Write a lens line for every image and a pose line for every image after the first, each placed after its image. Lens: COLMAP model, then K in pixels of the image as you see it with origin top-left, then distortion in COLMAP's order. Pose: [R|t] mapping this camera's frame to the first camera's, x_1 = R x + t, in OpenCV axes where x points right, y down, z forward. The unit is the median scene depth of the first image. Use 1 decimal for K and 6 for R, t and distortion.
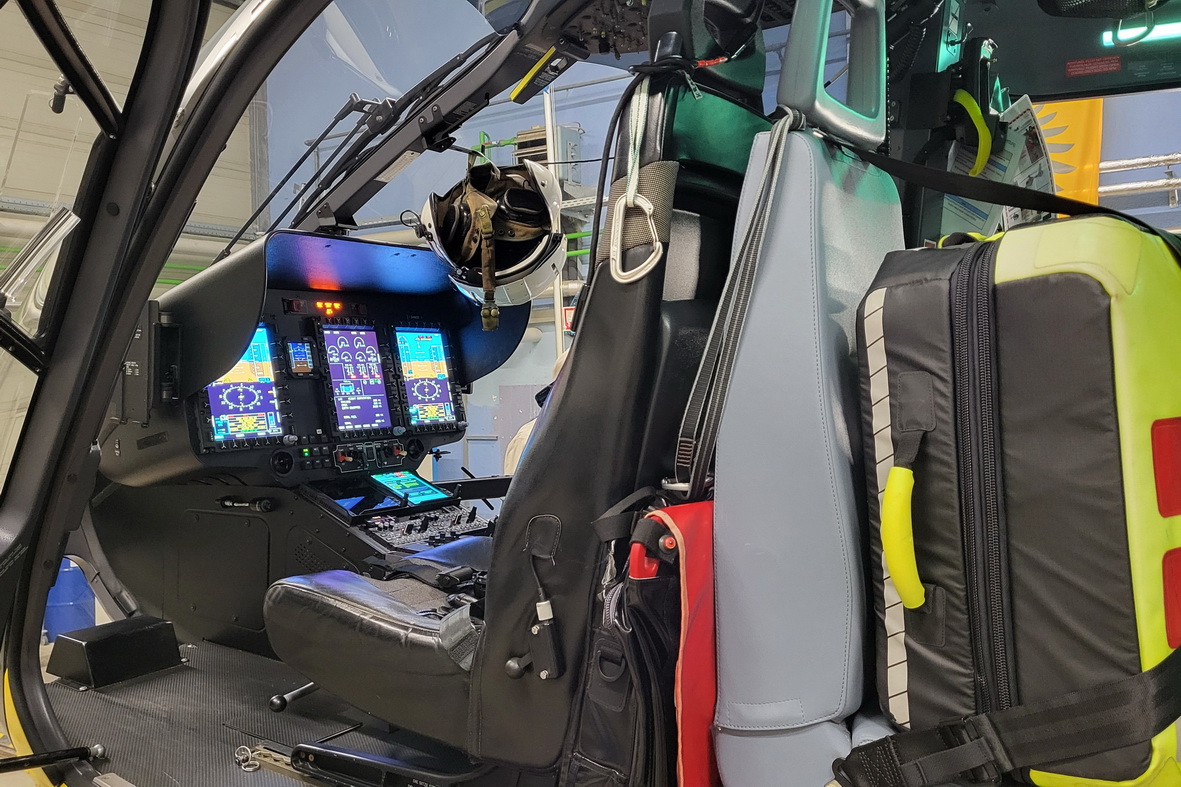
lens RADIAL K [[871.1, 0, 589.7], [0, 871.1, 390.3], [0, 0, 1]] dist [0.010720, 0.001206]
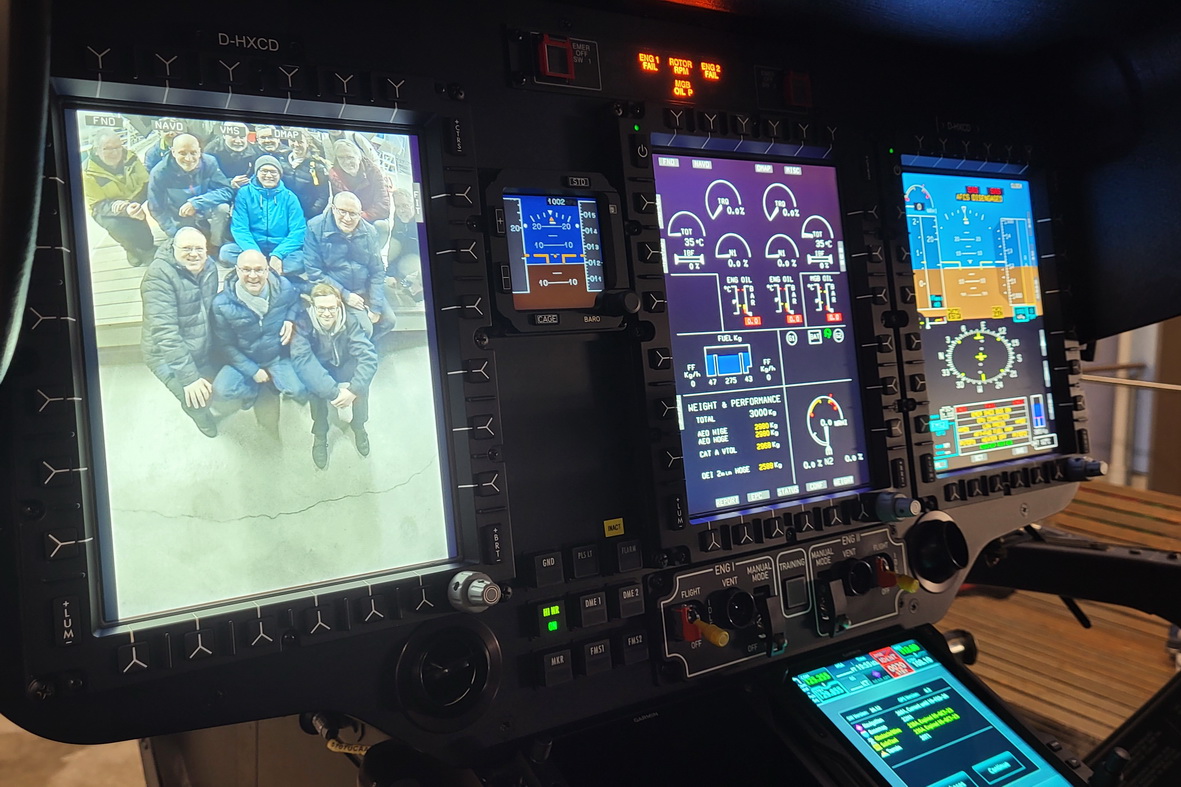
lens RADIAL K [[871.1, 0, 590.9], [0, 871.1, 391.6], [0, 0, 1]] dist [0.010720, 0.001206]
pose [[0.886684, 0.084668, -0.454557, -0.182461], [-0.027852, 0.991087, 0.130273, -0.027927], [0.461536, -0.102851, 0.881139, 0.707038]]
